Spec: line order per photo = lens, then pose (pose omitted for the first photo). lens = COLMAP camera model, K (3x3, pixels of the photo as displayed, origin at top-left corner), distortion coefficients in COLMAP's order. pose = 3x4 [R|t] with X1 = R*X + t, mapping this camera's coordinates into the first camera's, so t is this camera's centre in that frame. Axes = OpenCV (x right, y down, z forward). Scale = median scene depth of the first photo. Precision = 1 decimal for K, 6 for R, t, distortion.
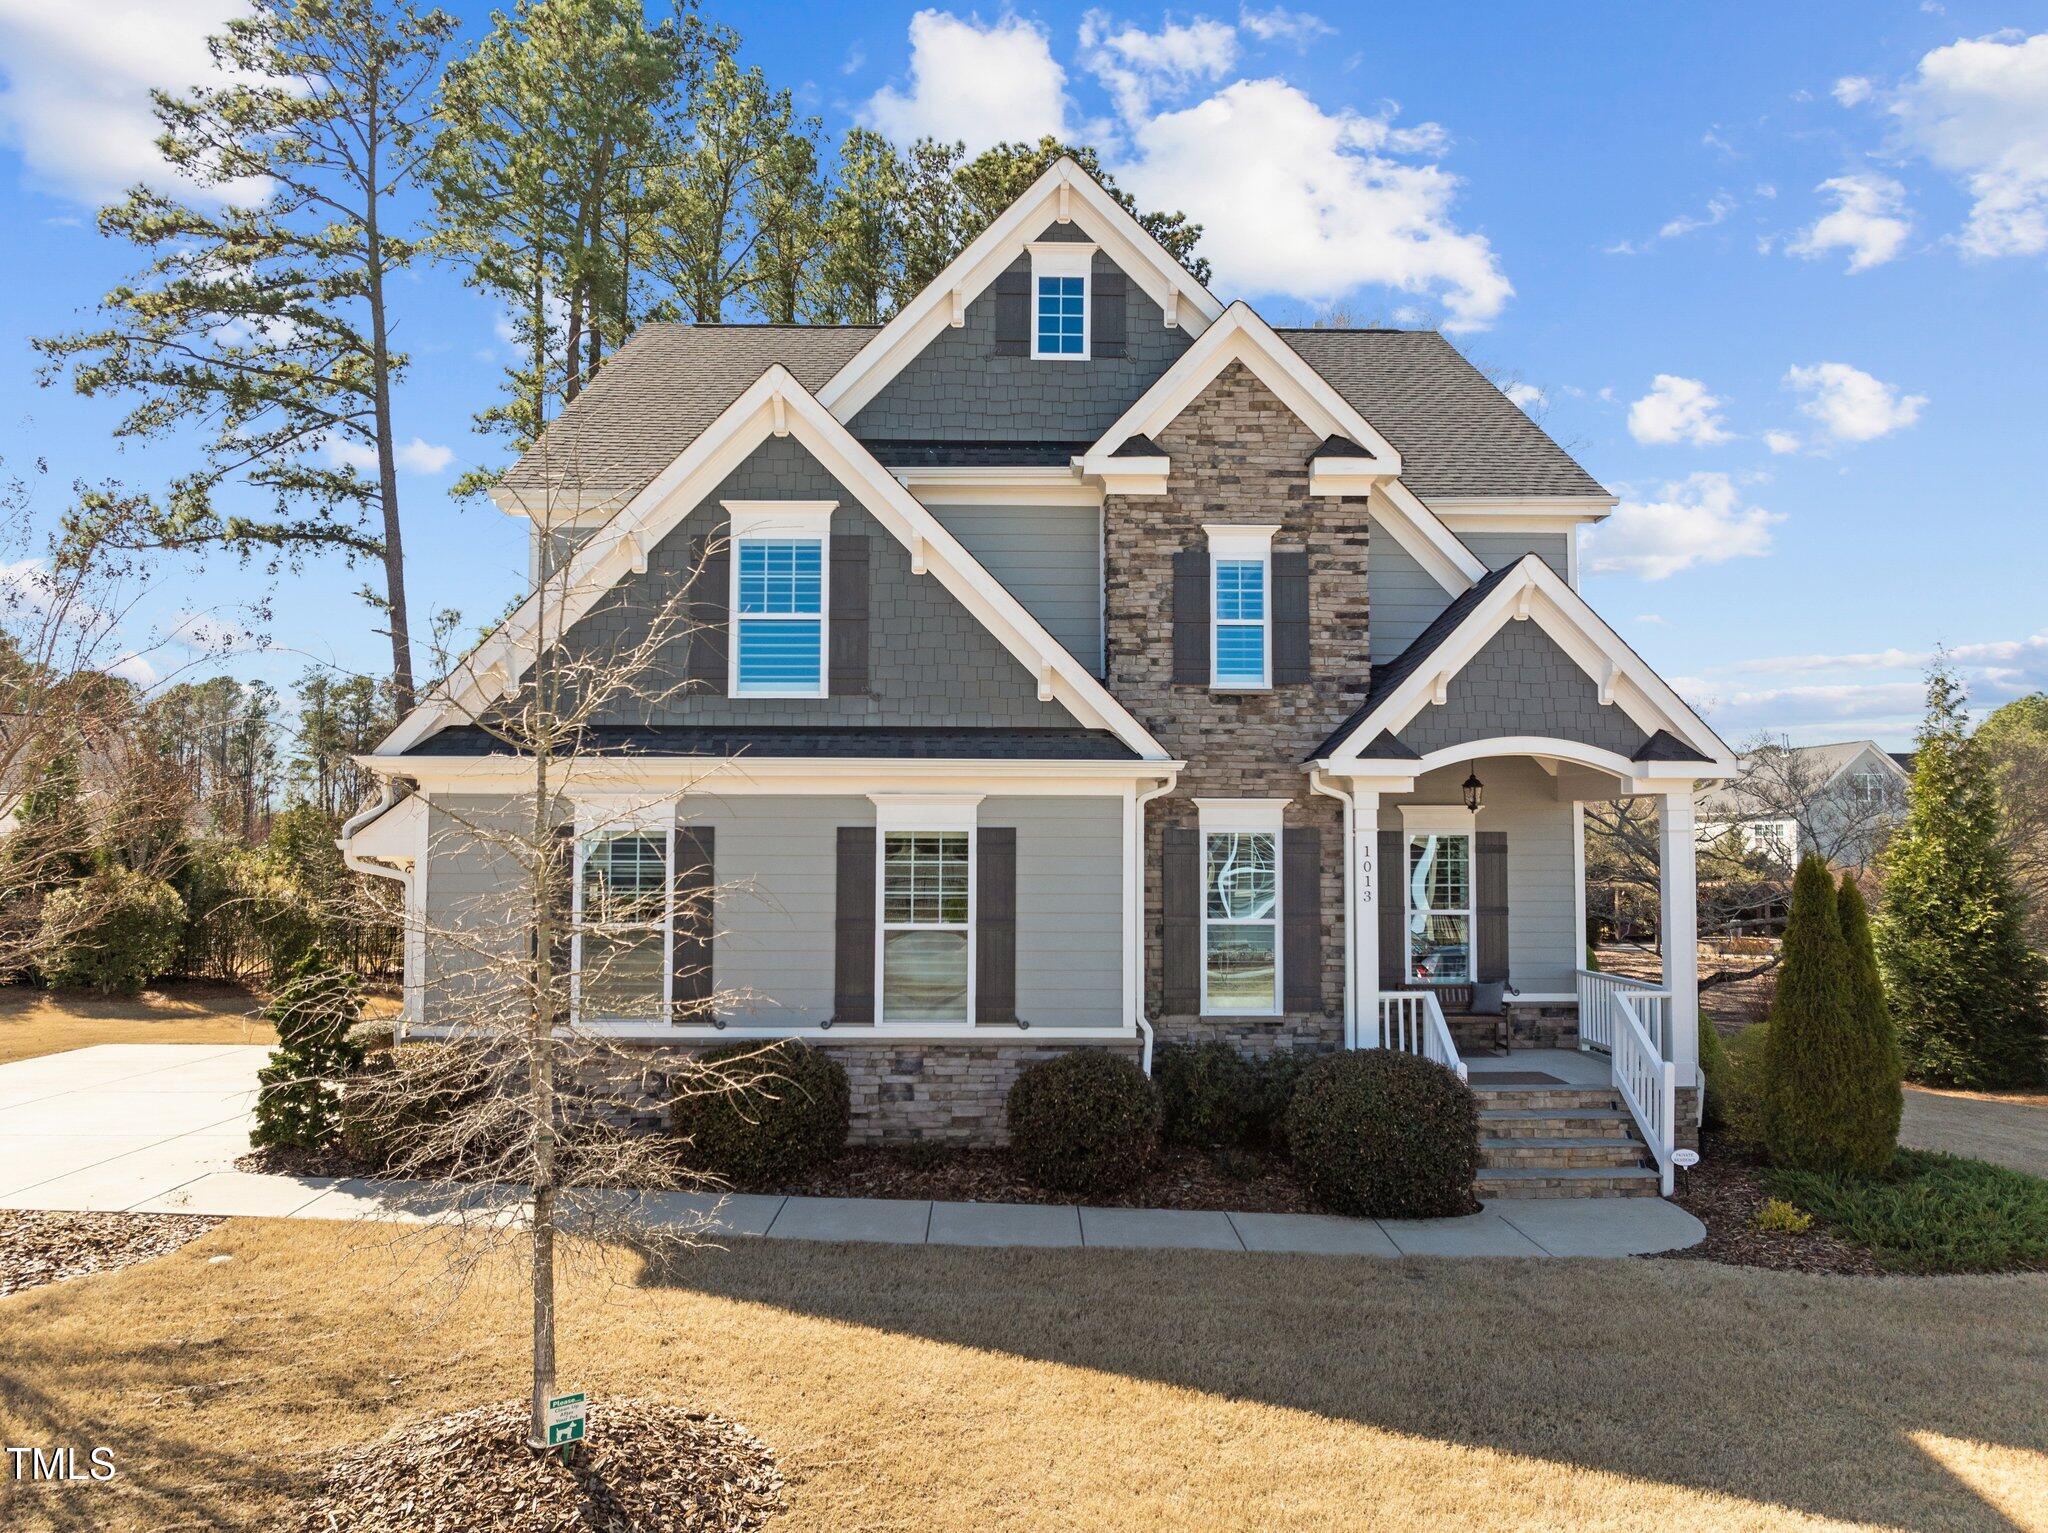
lens RADIAL K [[1411.0, 0, 1020.1], [0, 1411.0, 767.8], [0, 0, 1]] dist [-0.030970, -0.000224]
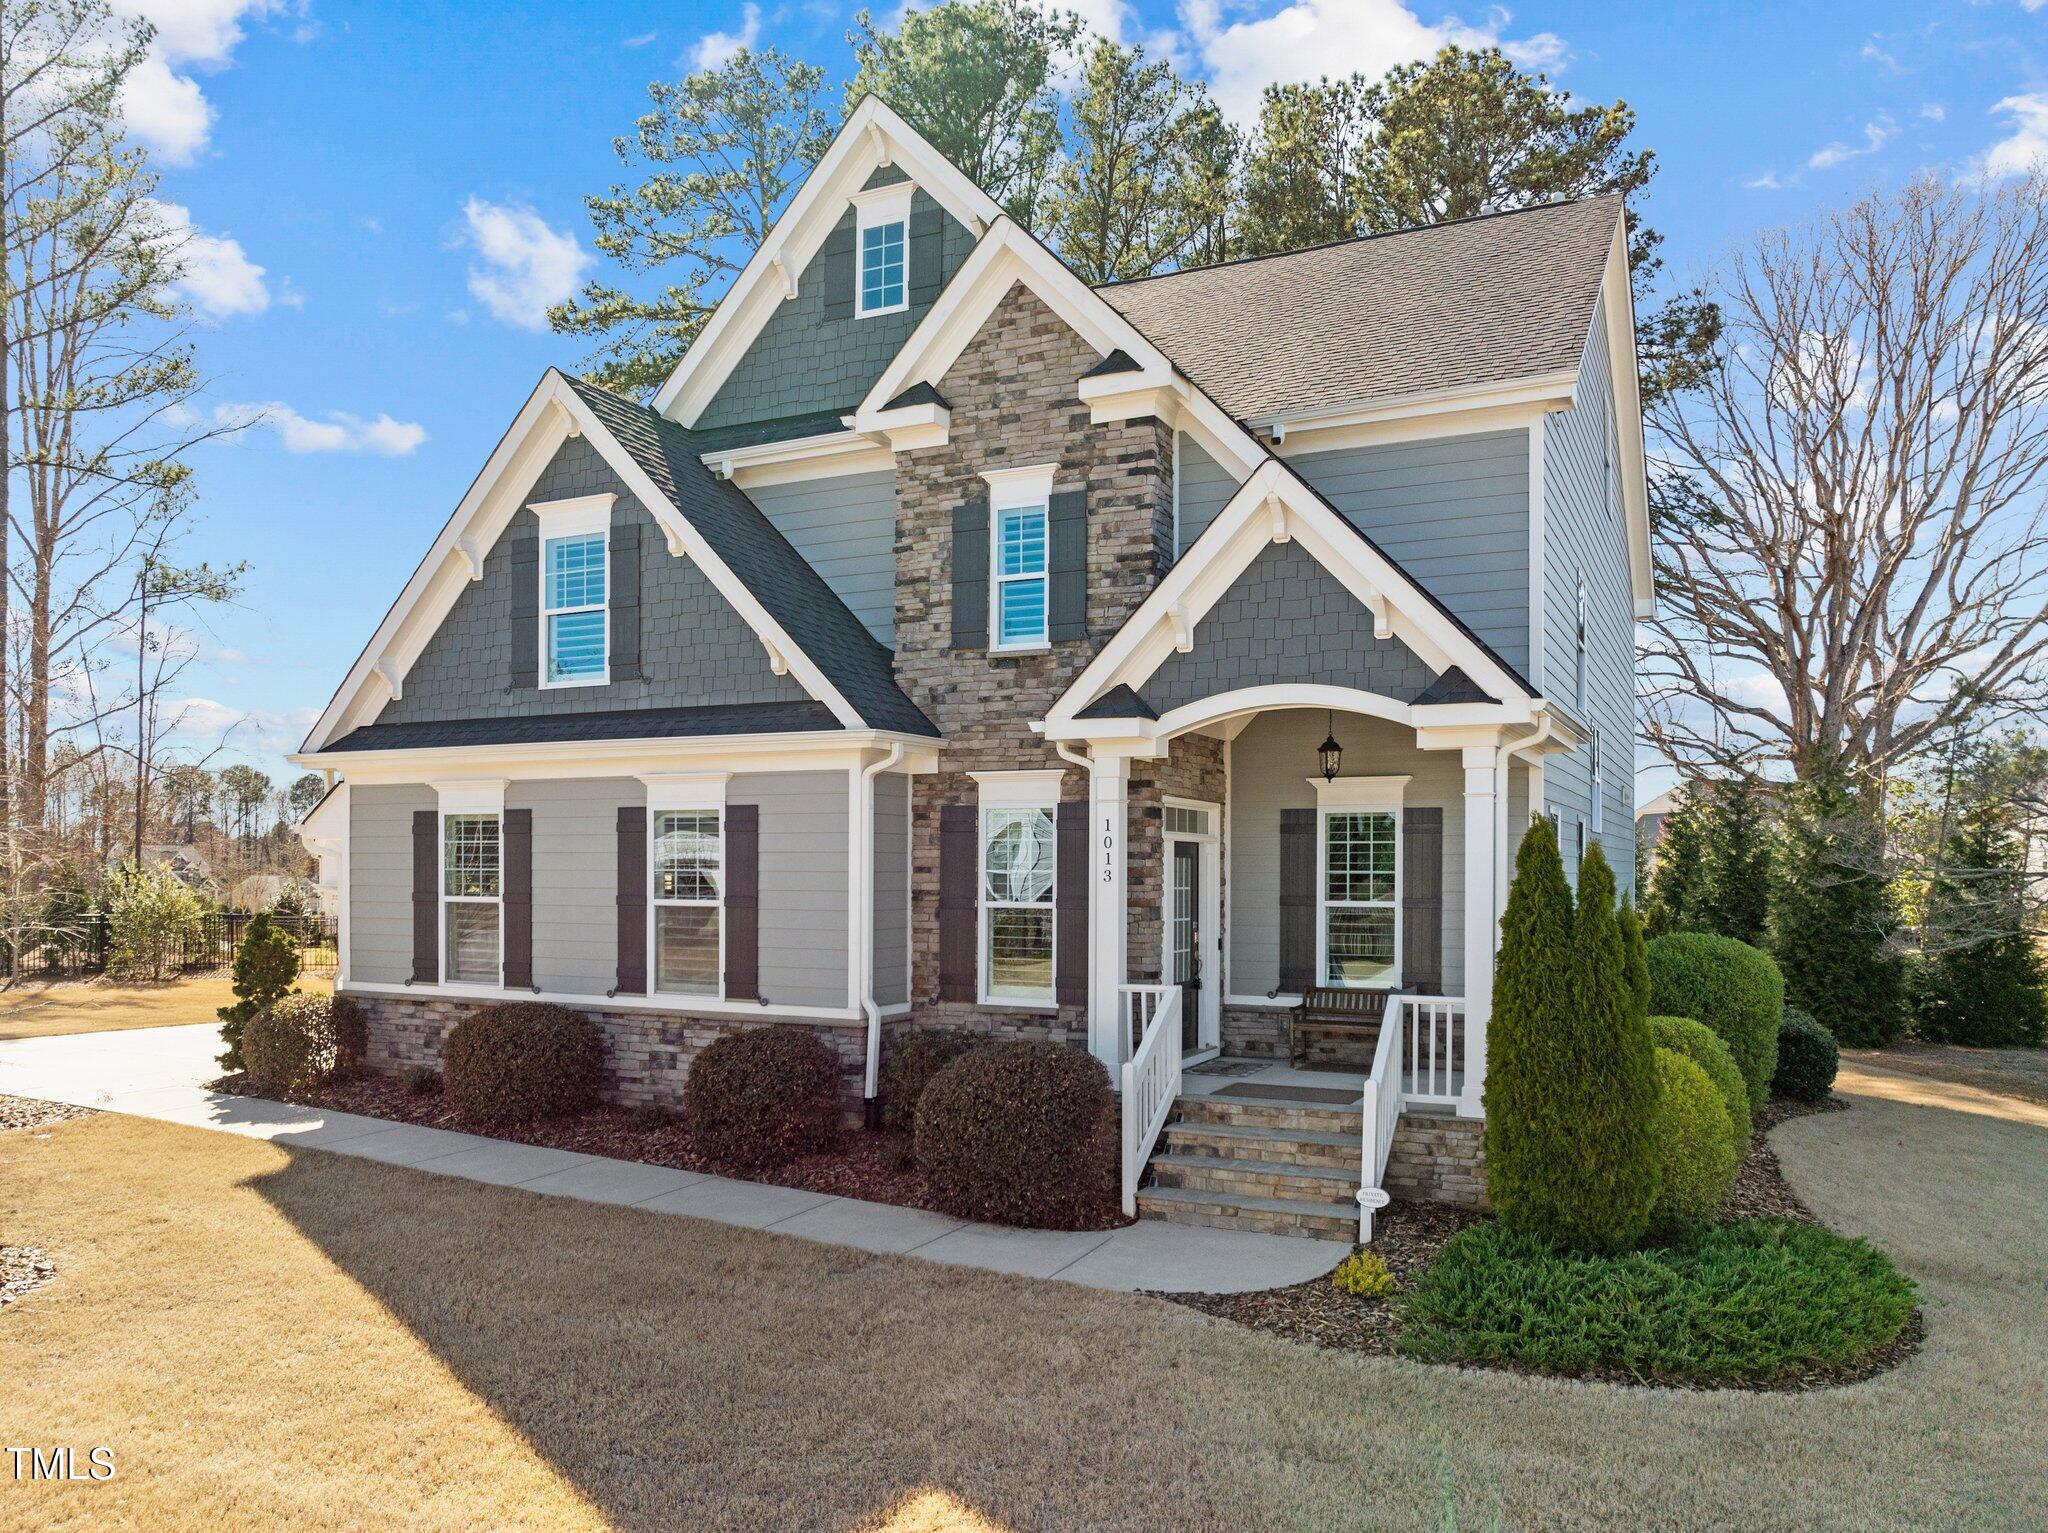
lens RADIAL K [[1450.5, 0, 1077.5], [0, 1450.5, 889.1], [0, 0, 1]] dist [-0.025788, -0.003438]
pose [[0.896845, 0.006281, -0.442301, 0.607542], [0.024226, 0.997701, 0.063292, 0.039688], [0.441681, -0.067478, 0.894631, 0.169231]]
